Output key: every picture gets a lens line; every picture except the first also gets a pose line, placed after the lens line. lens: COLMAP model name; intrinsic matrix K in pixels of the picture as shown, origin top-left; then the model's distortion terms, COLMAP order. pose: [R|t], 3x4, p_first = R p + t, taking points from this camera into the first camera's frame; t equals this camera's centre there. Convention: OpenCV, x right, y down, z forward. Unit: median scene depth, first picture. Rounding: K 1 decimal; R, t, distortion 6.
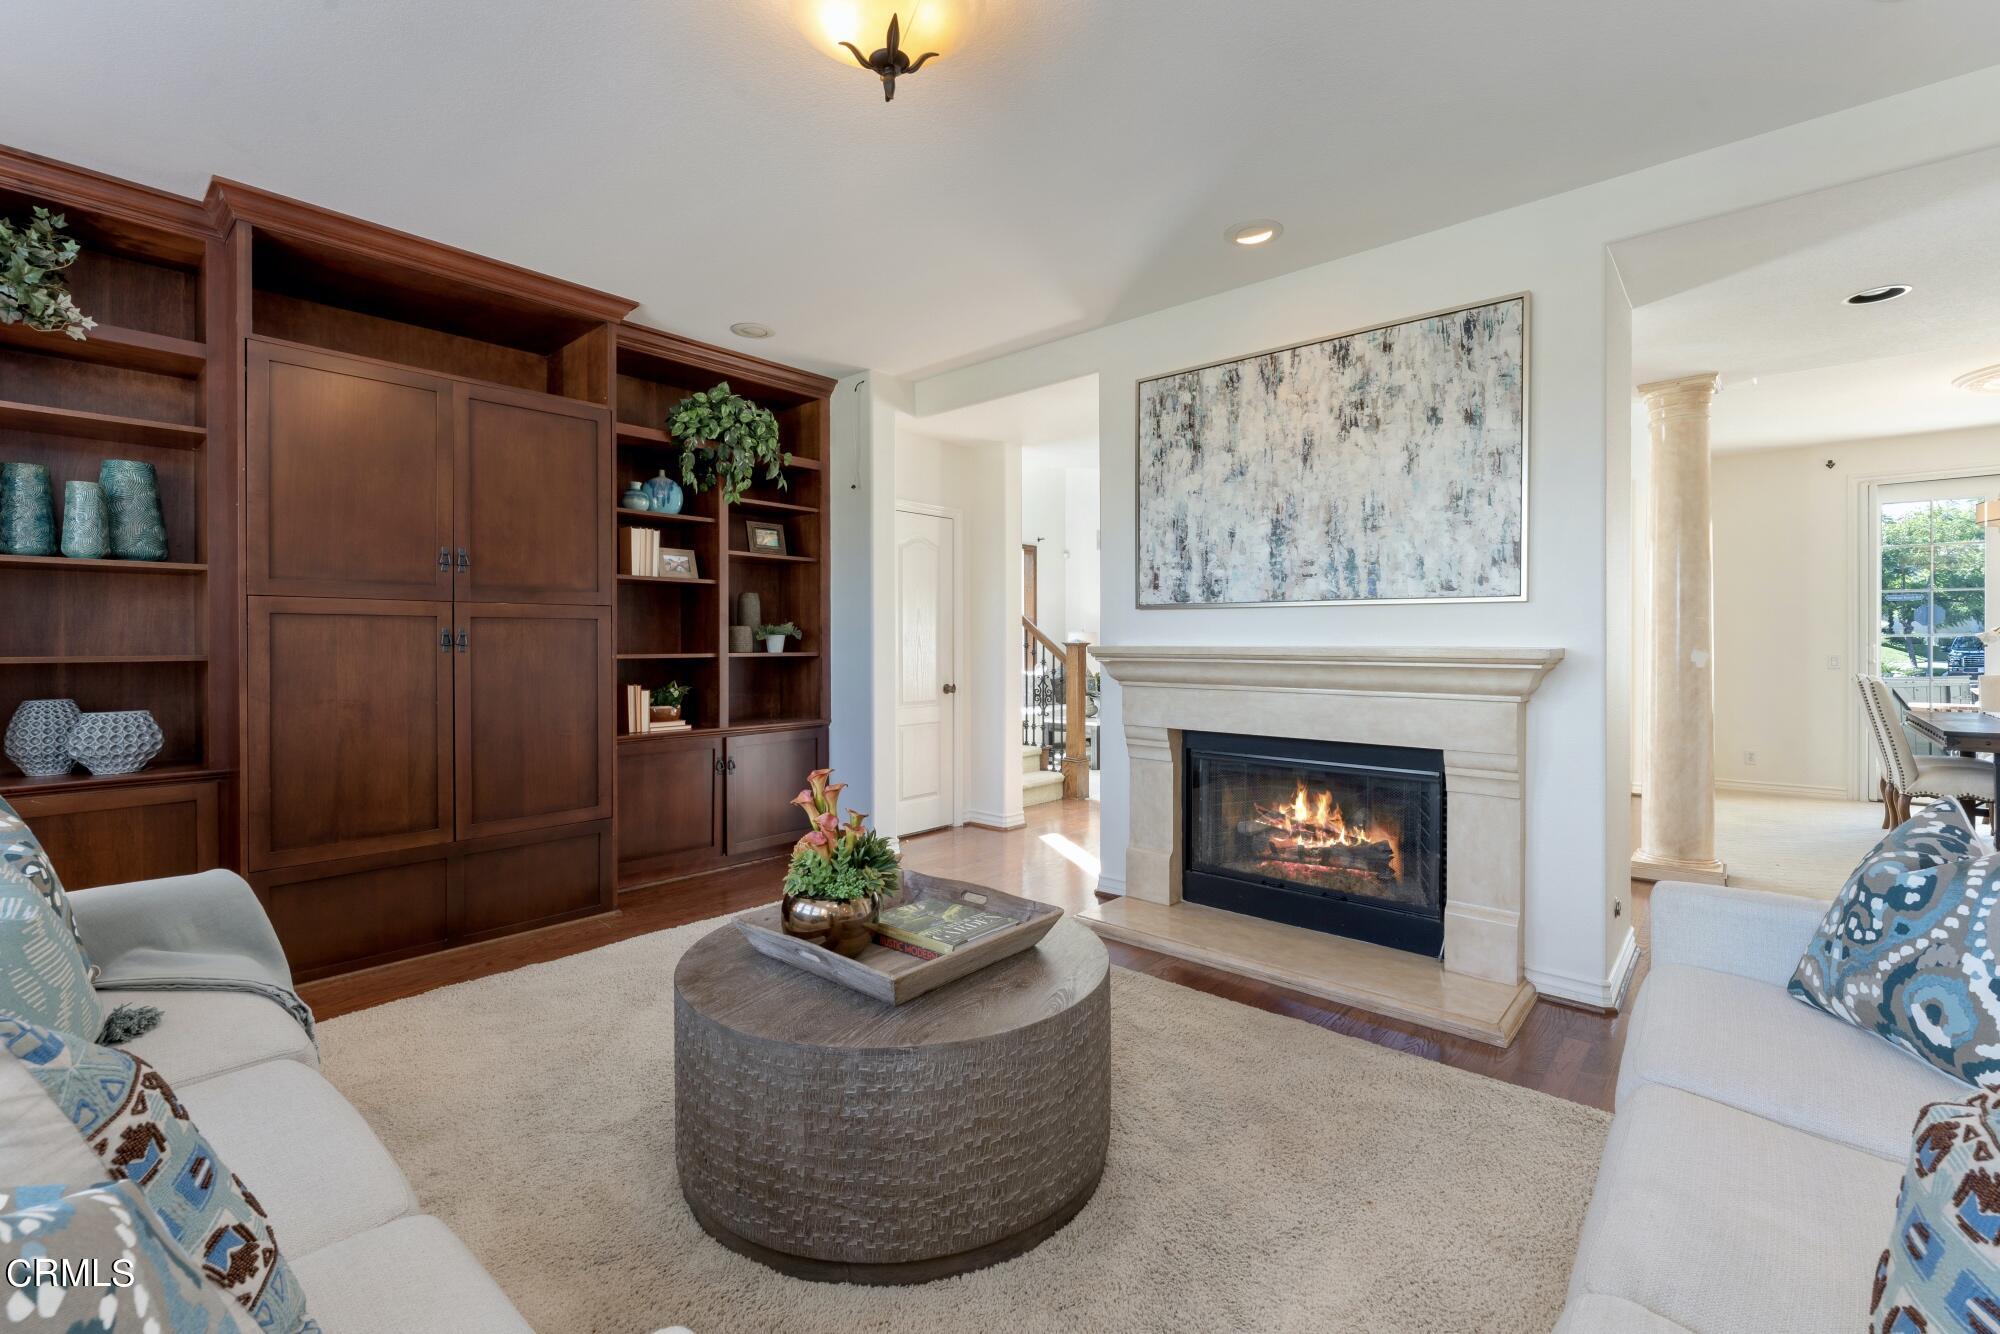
lens RADIAL K [[866.6, 0, 1005.9], [0, 866.6, 641.0], [0, 0, 1]] dist [-0.001904, -0.000155]
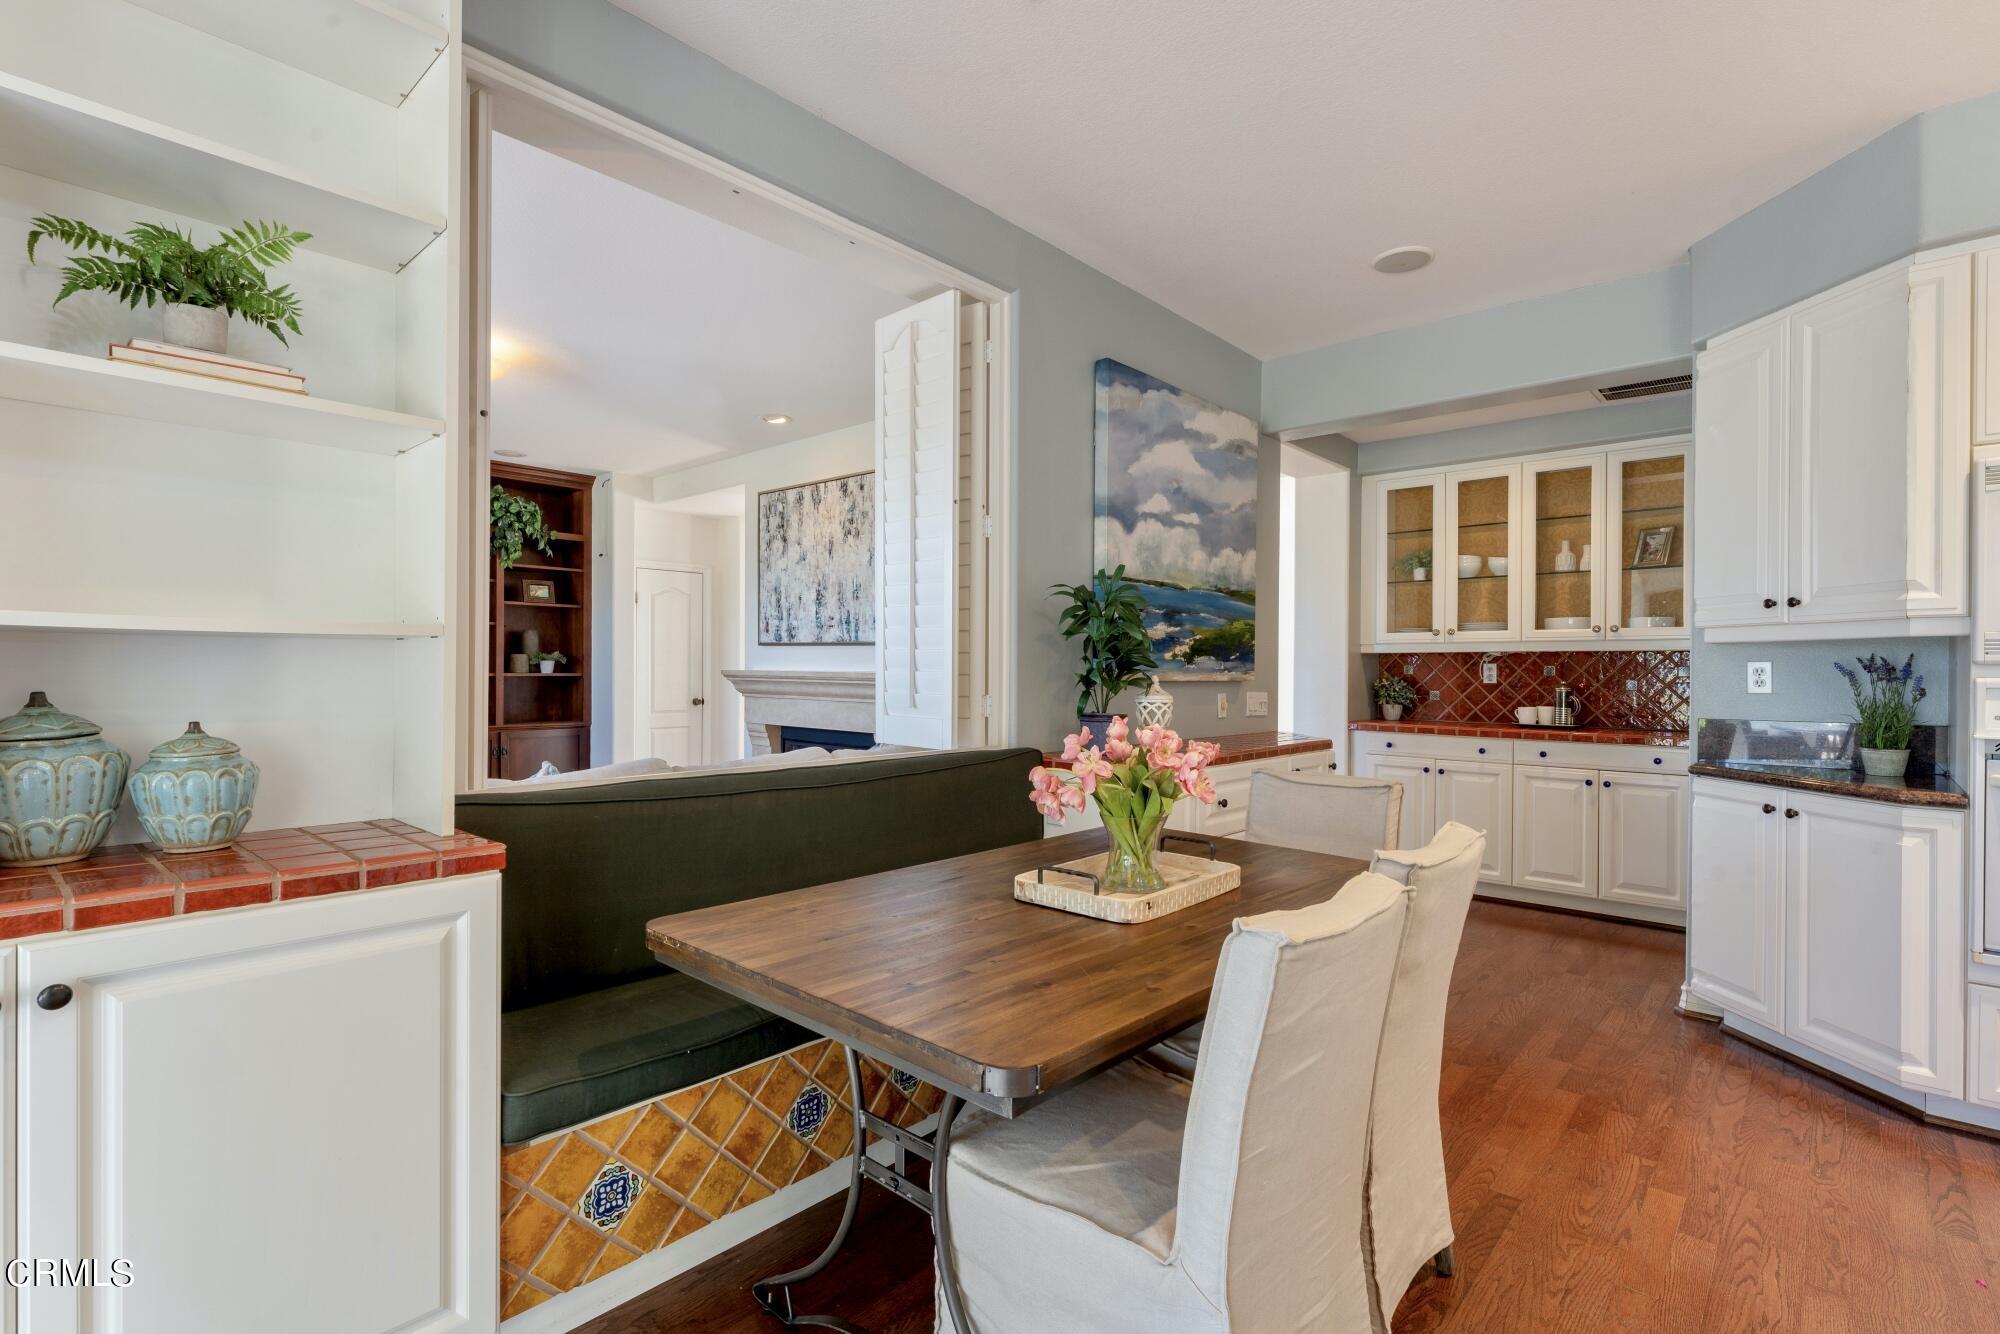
lens RADIAL K [[948.2, 0, 1015.5], [0, 948.2, 670.7], [0, 0, 1]] dist [0.002370, -0.000331]
pose [[0.999960, 0.007002, -0.005626, 0.622277], [-0.006967, 0.999956, 0.006349, -0.007157], [0.005670, -0.006309, 0.999964, -0.652789]]
